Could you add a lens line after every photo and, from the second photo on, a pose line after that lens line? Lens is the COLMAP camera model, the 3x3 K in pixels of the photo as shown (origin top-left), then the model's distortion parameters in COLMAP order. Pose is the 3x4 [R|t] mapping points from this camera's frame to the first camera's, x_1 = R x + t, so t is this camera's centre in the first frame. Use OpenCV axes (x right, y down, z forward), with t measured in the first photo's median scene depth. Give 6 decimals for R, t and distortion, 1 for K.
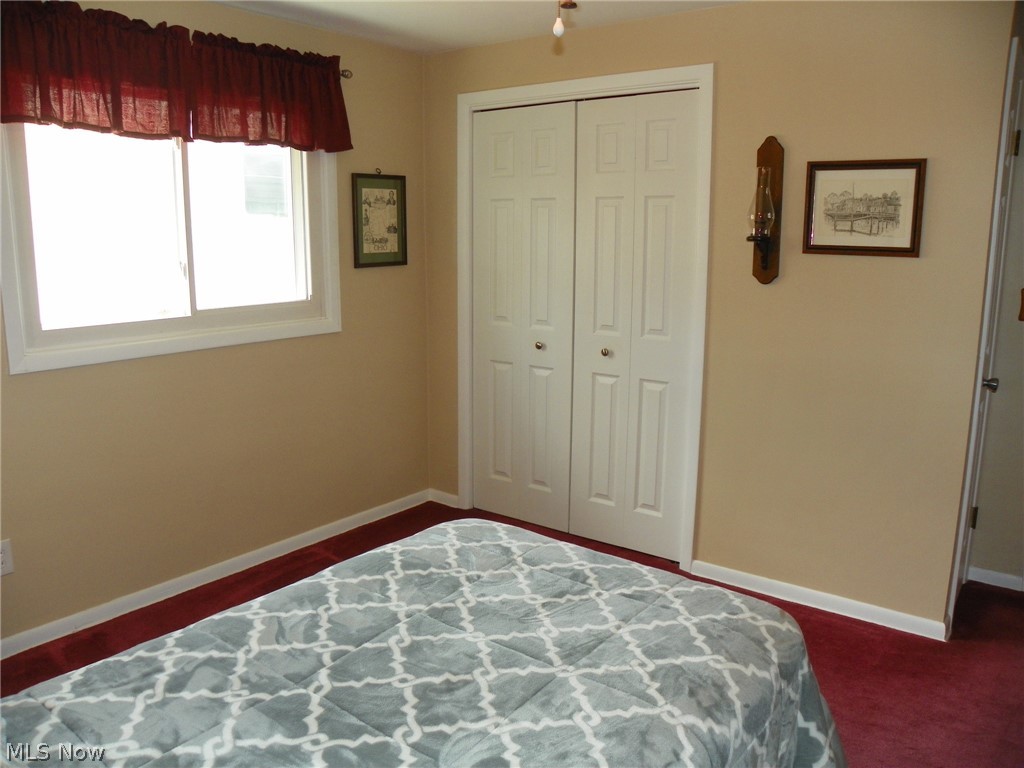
lens RADIAL K [[777.7, 0, 508.8], [0, 777.7, 380.0], [0, 0, 1]] dist [-0.157773, 0.099444]
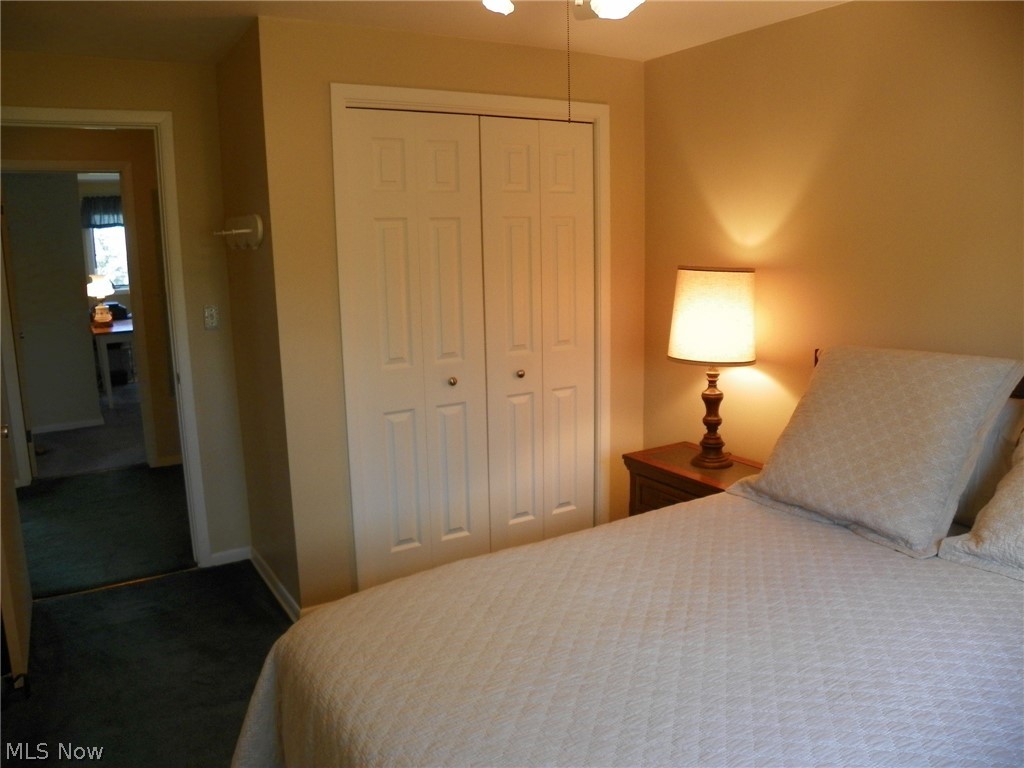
lens RADIAL K [[777.7, 0, 508.8], [0, 777.7, 380.0], [0, 0, 1]] dist [-0.157773, 0.099444]
pose [[0.366827, -0.163954, 0.915728, -0.702054], [0.212114, 0.973159, 0.089267, -0.103767], [-0.905785, 0.161493, 0.391758, 0.547379]]
